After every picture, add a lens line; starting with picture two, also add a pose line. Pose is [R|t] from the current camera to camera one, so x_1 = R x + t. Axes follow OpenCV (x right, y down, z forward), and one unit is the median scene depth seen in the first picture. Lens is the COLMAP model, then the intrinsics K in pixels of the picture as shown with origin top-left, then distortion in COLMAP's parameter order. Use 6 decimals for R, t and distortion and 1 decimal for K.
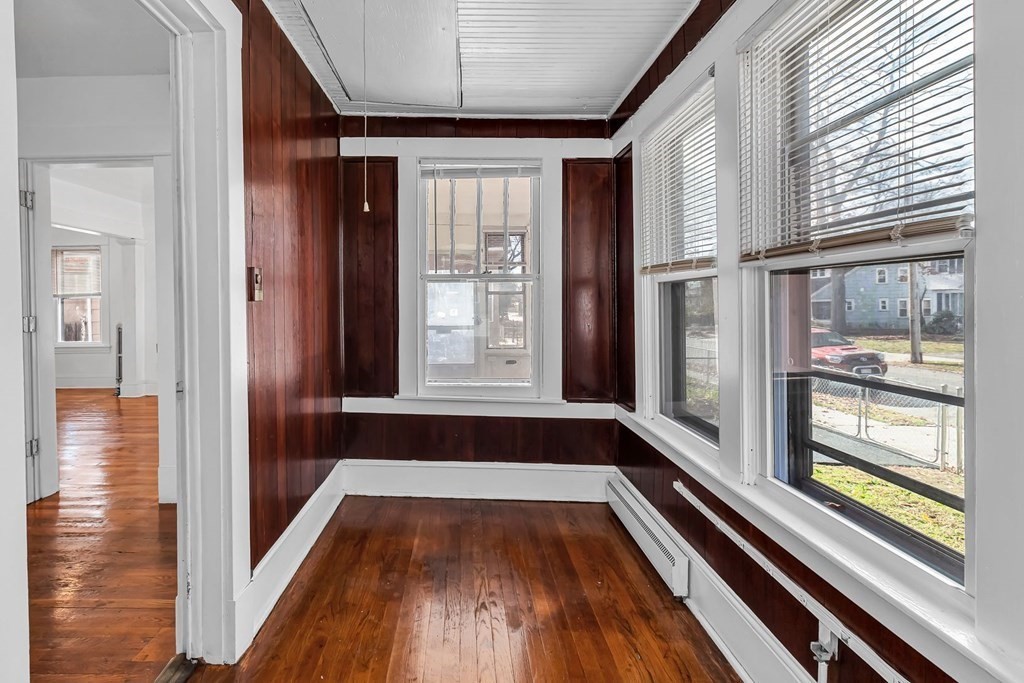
lens RADIAL K [[482.7, 0, 511.6], [0, 482.7, 334.7], [0, 0, 1]] dist [0.001345, 0.000282]
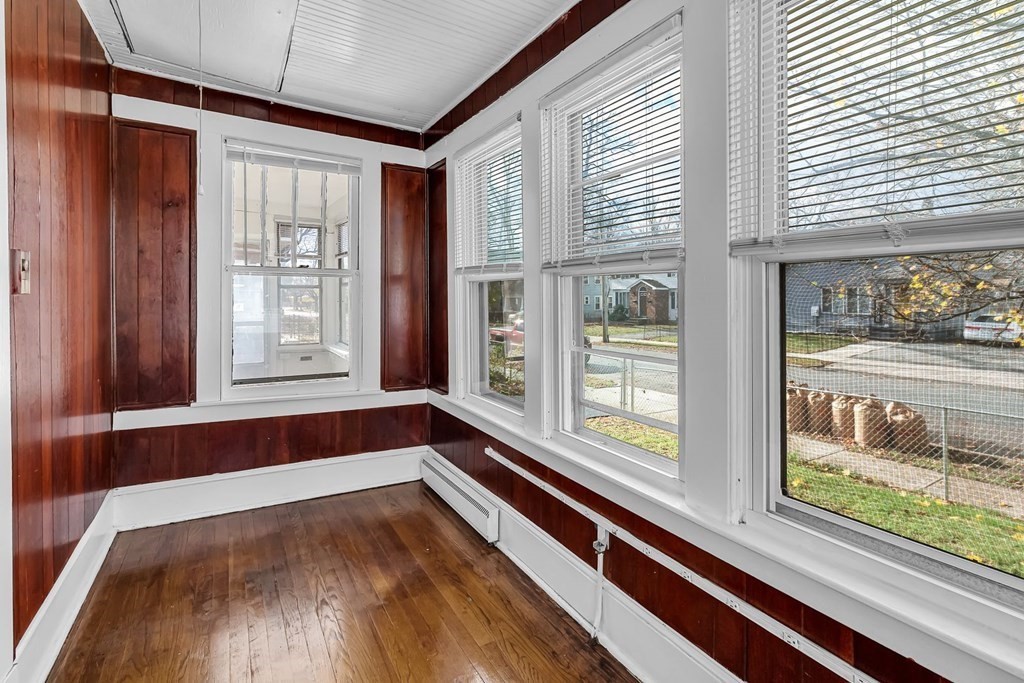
lens RADIAL K [[473.4, 0, 514.4], [0, 473.4, 329.7], [0, 0, 1]] dist [0.000677, 0.000204]
pose [[0.848574, -0.027813, 0.528346, -0.207736], [0.025255, 0.999608, 0.012059, -0.002209], [-0.528474, 0.003110, 0.848944, -0.035231]]
